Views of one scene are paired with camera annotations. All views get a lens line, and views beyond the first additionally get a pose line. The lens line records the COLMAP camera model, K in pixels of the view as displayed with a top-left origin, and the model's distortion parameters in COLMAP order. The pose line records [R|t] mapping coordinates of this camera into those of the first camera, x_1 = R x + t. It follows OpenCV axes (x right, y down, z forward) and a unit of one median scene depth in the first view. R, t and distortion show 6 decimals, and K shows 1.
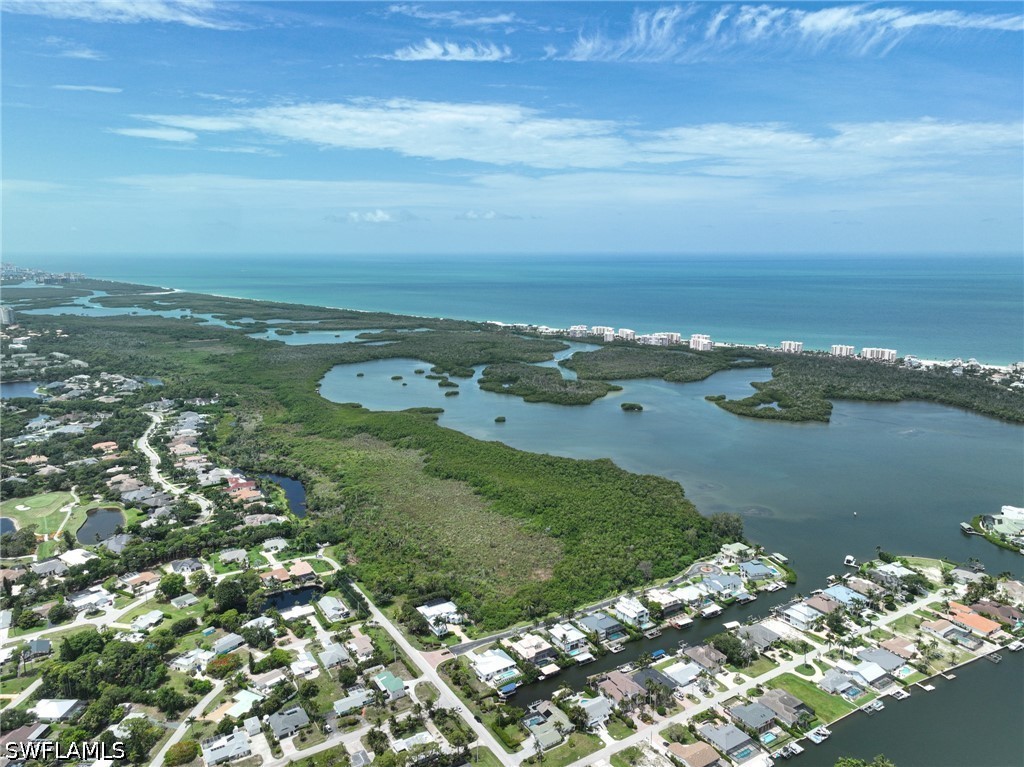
lens RADIAL K [[715.7, 0, 511.7], [0, 715.7, 385.4], [0, 0, 1]] dist [0.003441, 0.037019]
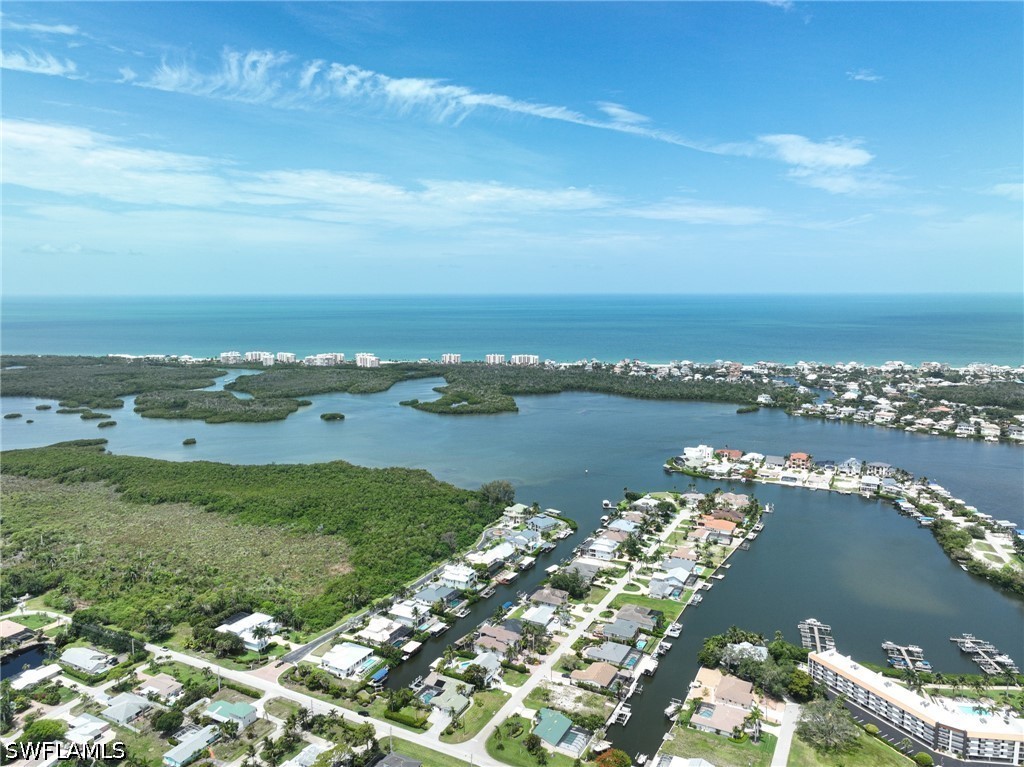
lens RADIAL K [[719.2, 0, 512.1], [0, 719.2, 367.4], [0, 0, 1]] dist [-0.000403, 0.040381]
pose [[0.863967, -0.055581, 0.500472, -0.197251], [0.097156, 0.993614, -0.057373, 0.083707], [-0.494087, 0.098192, 0.863850, 0.094046]]
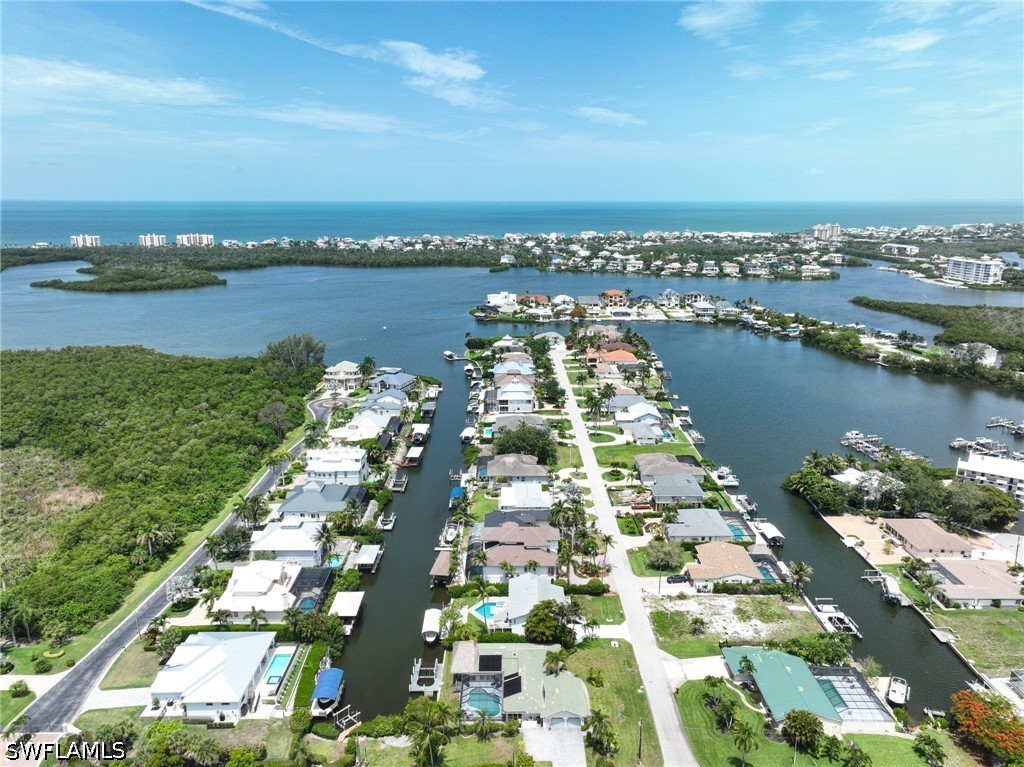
lens RADIAL K [[722.0, 0, 511.9], [0, 722.0, 367.1], [0, 0, 1]] dist [0.005021, 0.033147]
pose [[0.527998, -0.193247, 0.826966, -0.157630], [0.161871, 0.978814, 0.125380, 0.166256], [-0.833676, 0.067661, 0.548094, 0.503404]]
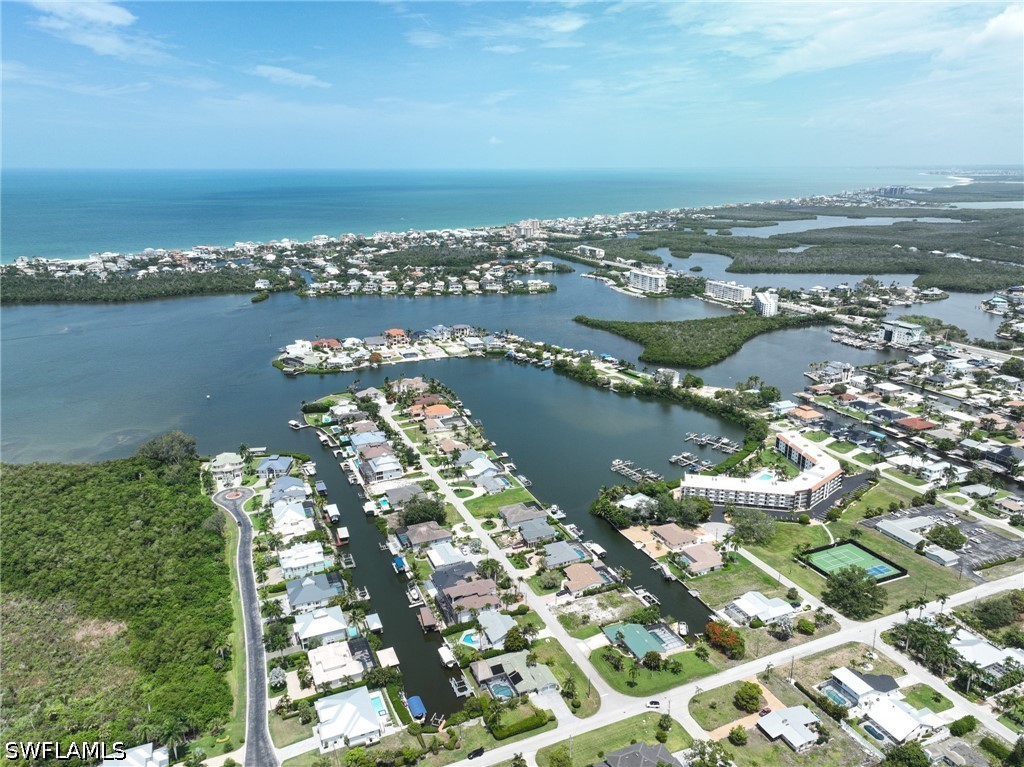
lens RADIAL K [[722.0, 0, 511.9], [0, 722.0, 367.1], [0, 0, 1]] dist [0.005021, 0.033147]
pose [[0.150469, -0.268016, 0.951592, -0.364484], [0.191316, 0.952249, 0.237950, 0.001587], [-0.969926, 0.146251, 0.194560, 0.529055]]
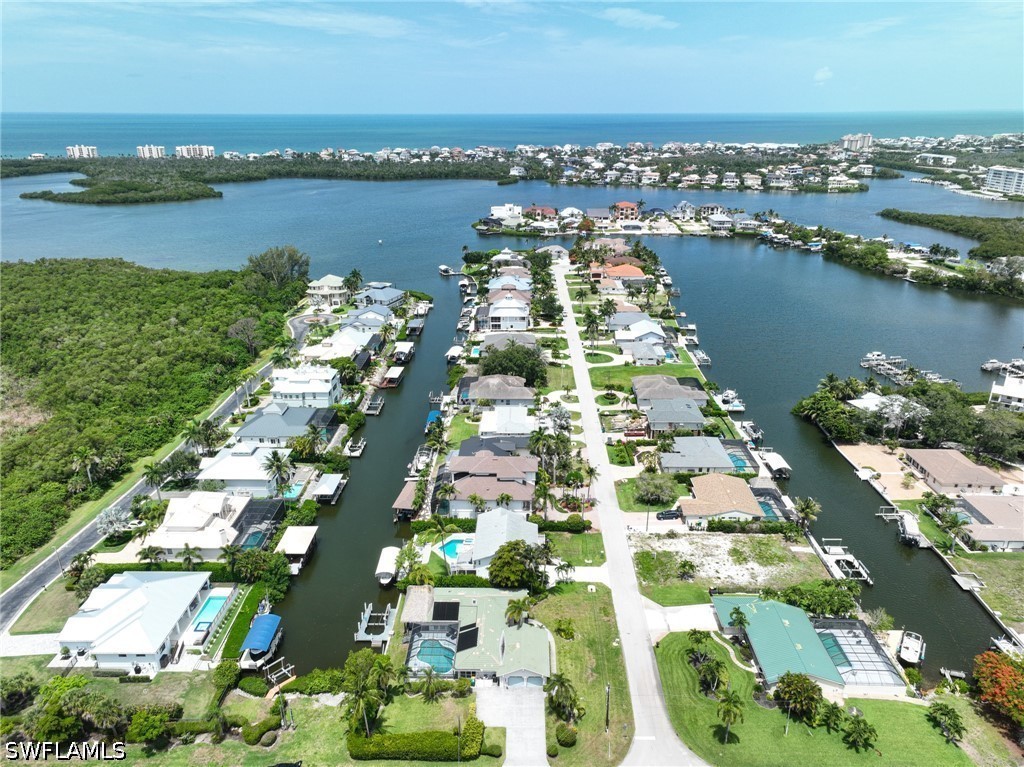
lens RADIAL K [[715.7, 0, 511.7], [0, 715.7, 385.4], [0, 0, 1]] dist [0.003441, 0.037019]
pose [[0.547300, -0.300457, 0.781146, -0.111573], [0.161725, 0.953714, 0.253523, 0.179266], [-0.821163, -0.012423, 0.570559, 0.513885]]
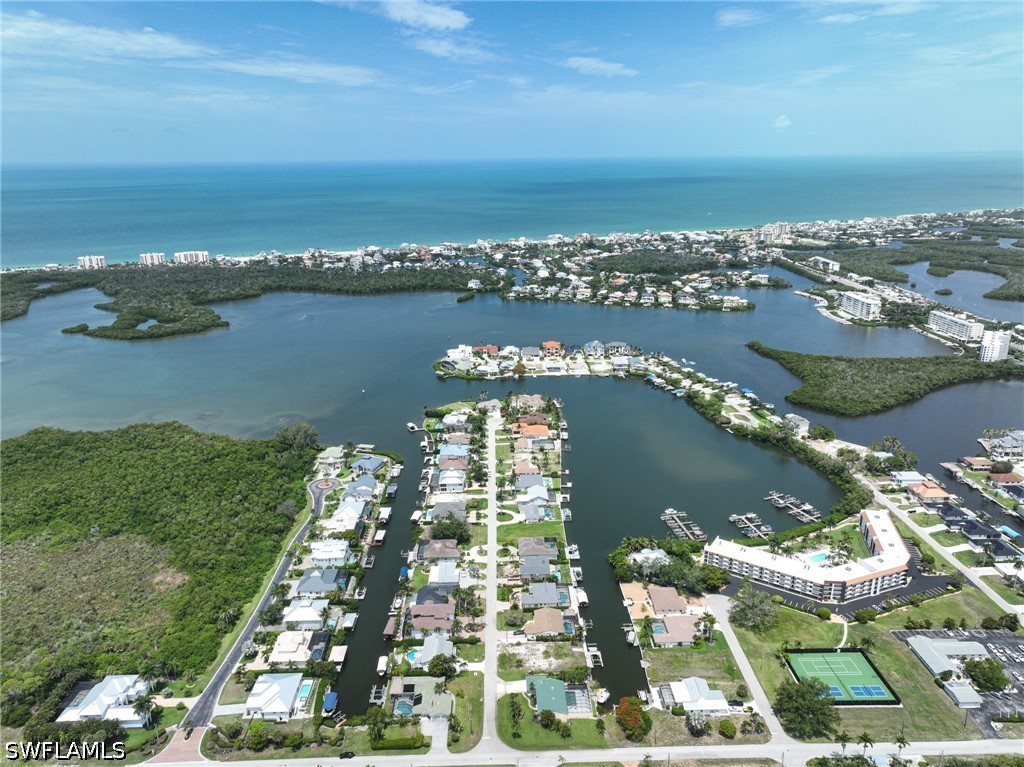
lens RADIAL K [[715.7, 0, 511.7], [0, 715.7, 385.4], [0, 0, 1]] dist [0.003441, 0.037019]
pose [[0.511614, -0.269790, 0.815760, -0.299842], [0.174369, 0.962269, 0.208887, -0.010769], [-0.841336, 0.035374, 0.539354, 0.302323]]
